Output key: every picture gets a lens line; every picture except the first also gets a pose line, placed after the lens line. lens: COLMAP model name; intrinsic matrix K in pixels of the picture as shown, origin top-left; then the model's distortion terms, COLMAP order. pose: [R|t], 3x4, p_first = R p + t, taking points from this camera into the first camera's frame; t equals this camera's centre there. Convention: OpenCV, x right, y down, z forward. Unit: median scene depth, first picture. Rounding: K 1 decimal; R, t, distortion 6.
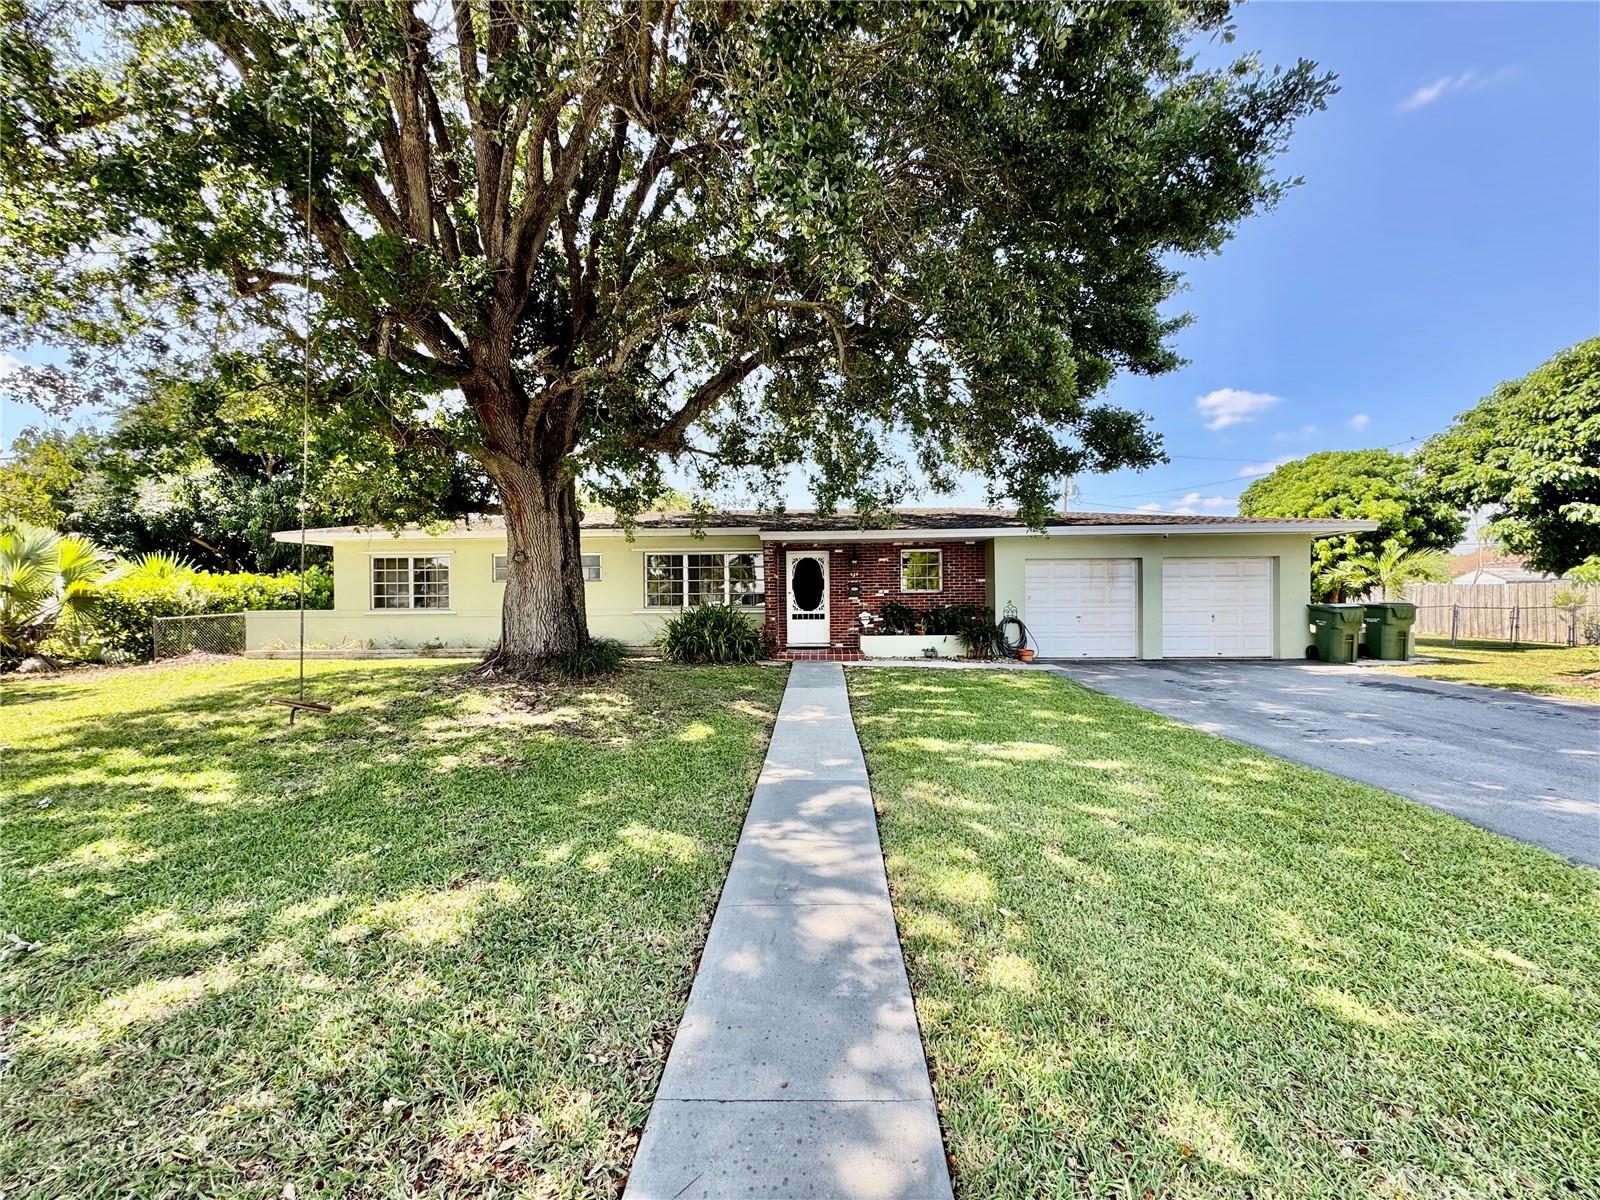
lens RADIAL K [[640.6, 0, 801.9], [0, 640.6, 603.4], [0, 0, 1]] dist [-0.006855, 0.001566]
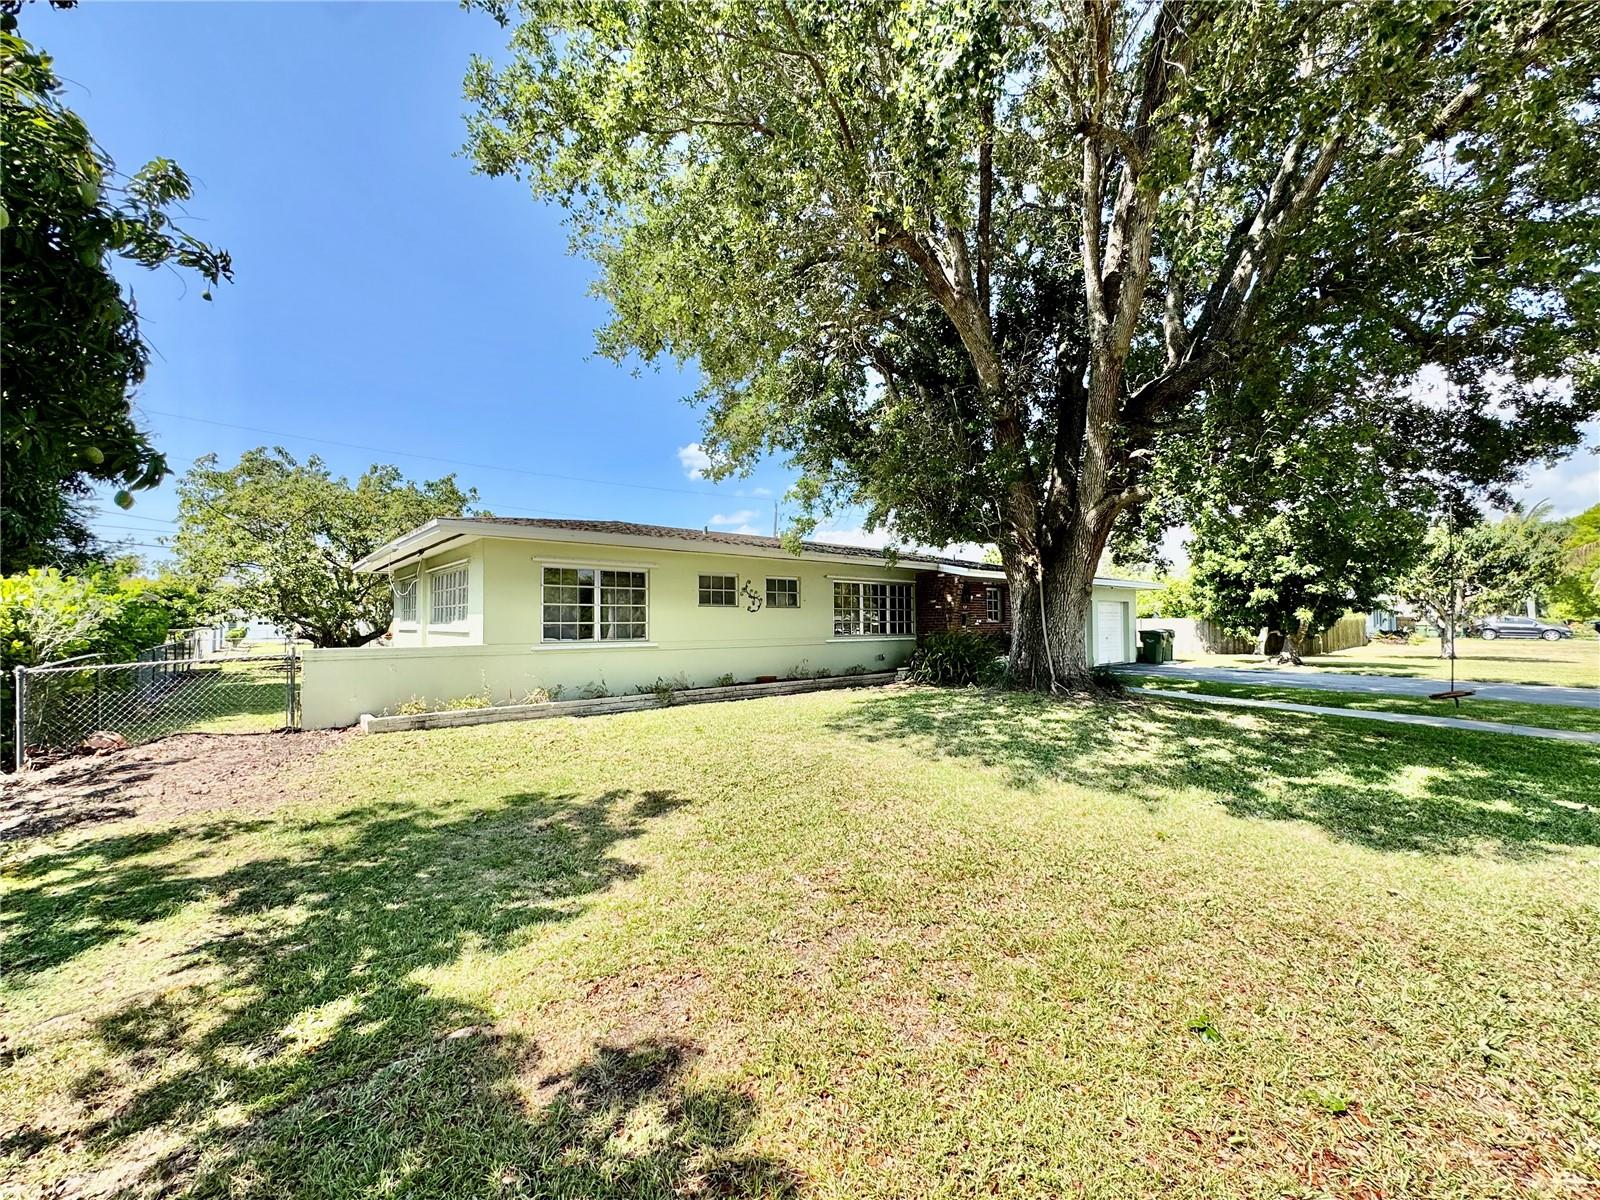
lens RADIAL K [[640.6, 0, 788.8], [0, 640.6, 603.0], [0, 0, 1]] dist [-0.006855, 0.001566]
pose [[0.745790, 0.024597, 0.665727, -1.070265], [-0.001444, 0.999375, -0.035307, -0.010058], [-0.666180, 0.025370, 0.745360, 0.358619]]
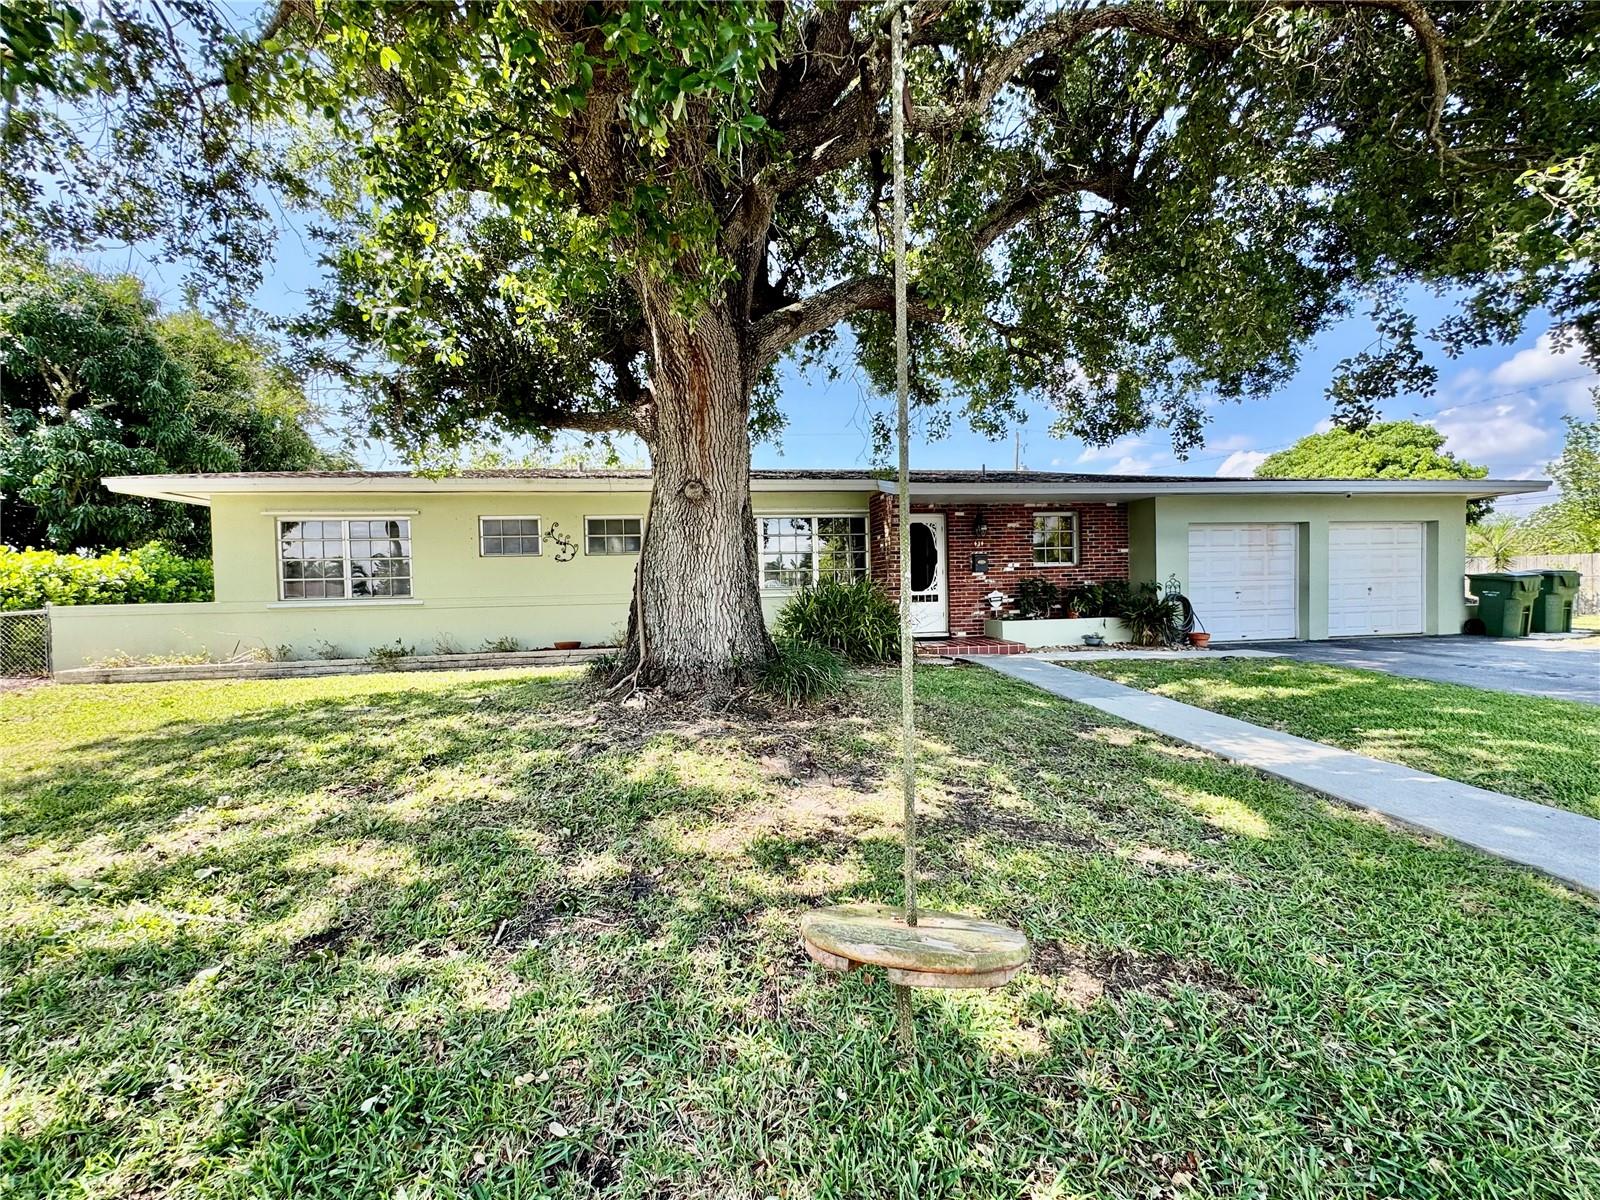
lens RADIAL K [[640.6, 0, 802.8], [0, 640.6, 600.8], [0, 0, 1]] dist [-0.006855, 0.001566]
pose [[0.982309, -0.018776, 0.186322, -0.308567], [0.016668, 0.999778, 0.012877, 0.012264], [-0.186522, -0.009543, 0.982404, 0.294370]]
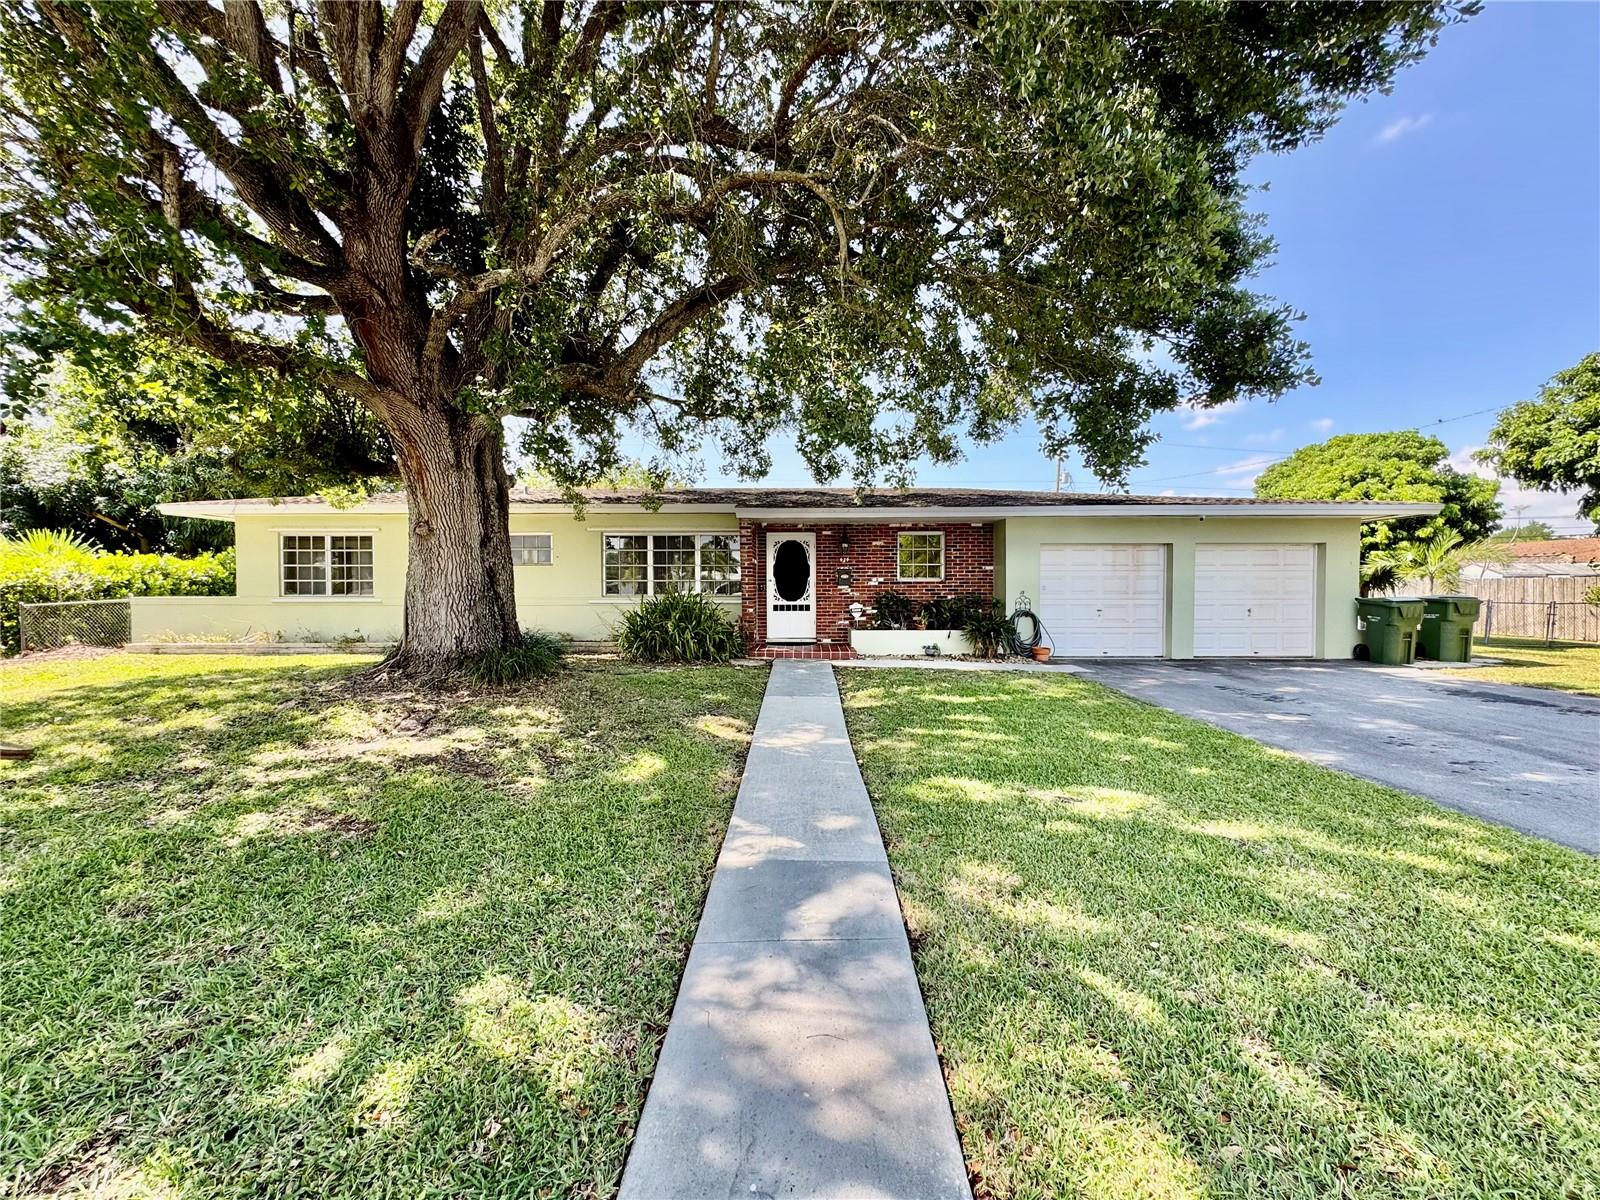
lens RADIAL K [[640.6, 0, 801.9], [0, 640.6, 602.3], [0, 0, 1]] dist [-0.006855, 0.001566]
pose [[0.999533, 0.006806, 0.029807, -0.001937], [-0.007180, 0.999897, 0.012465, 0.002421], [-0.029719, -0.012674, 0.999478, 0.142540]]
